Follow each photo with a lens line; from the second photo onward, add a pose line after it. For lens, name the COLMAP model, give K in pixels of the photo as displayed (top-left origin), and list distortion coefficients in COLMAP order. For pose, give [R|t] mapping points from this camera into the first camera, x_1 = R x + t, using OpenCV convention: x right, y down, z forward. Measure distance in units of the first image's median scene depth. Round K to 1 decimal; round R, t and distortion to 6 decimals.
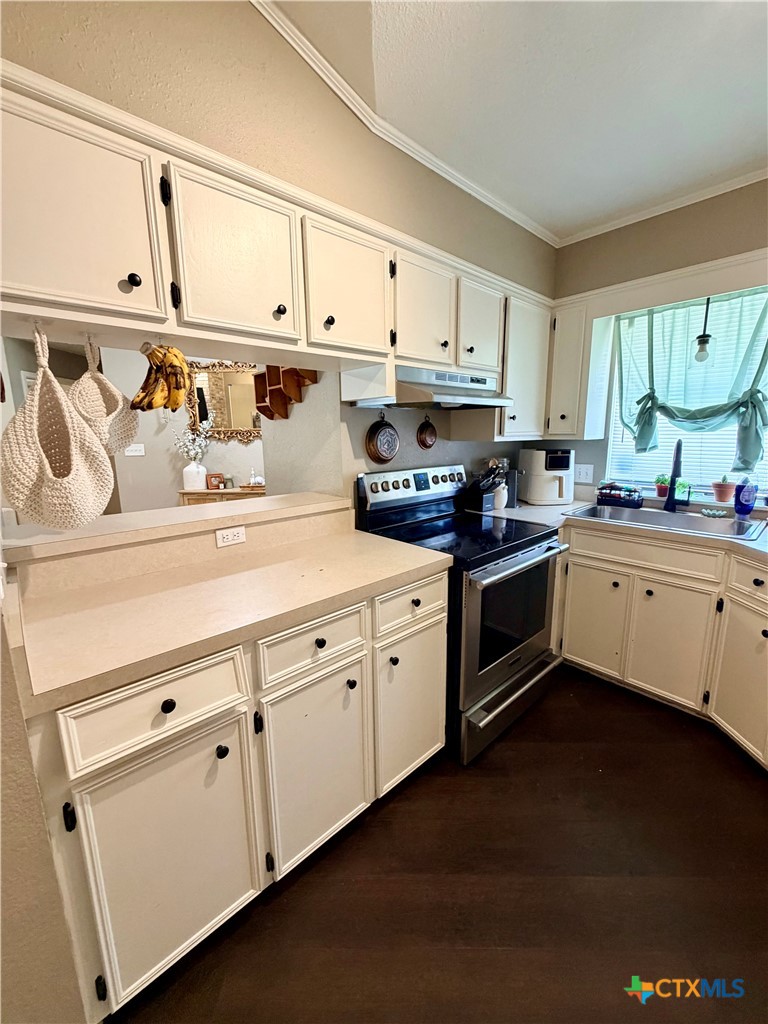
lens RADIAL K [[416.3, 0, 382.6], [0, 416.3, 511.9], [0, 0, 1]] dist [0.005306, -0.000453]
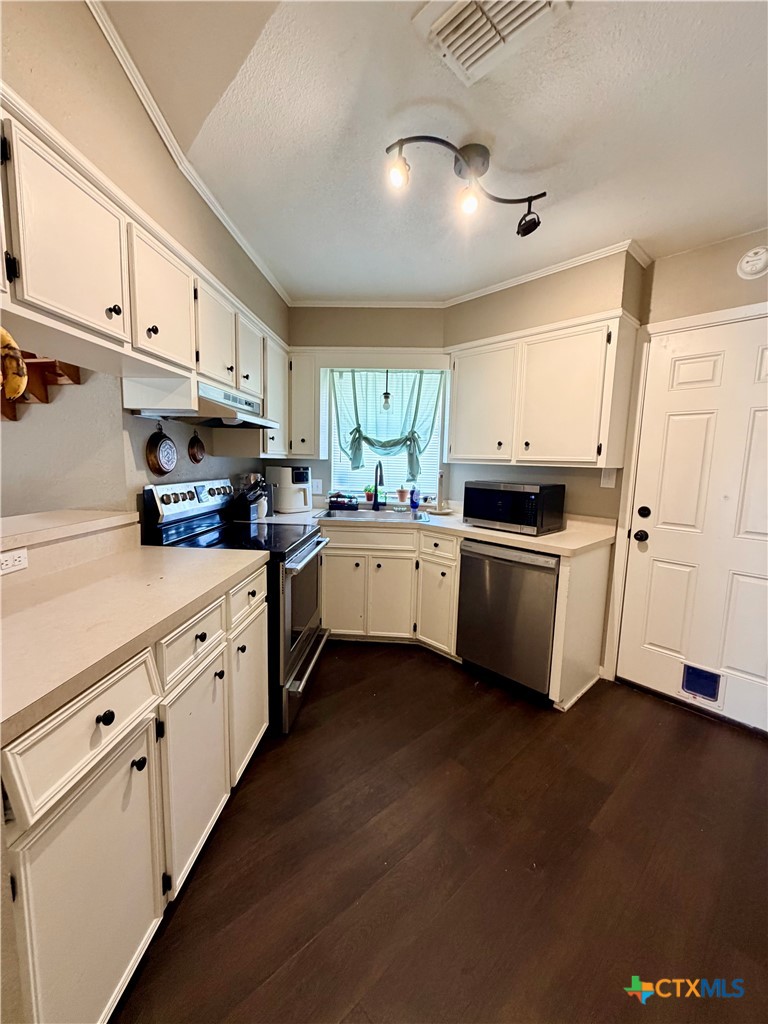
lens RADIAL K [[416.3, 0, 385.3], [0, 416.3, 513.9], [0, 0, 1]] dist [0.005306, -0.000453]
pose [[0.720397, -0.060334, 0.690932, -0.350528], [0.099190, 0.994931, -0.016539, 0.046619], [-0.686432, 0.080449, 0.722730, -0.066711]]
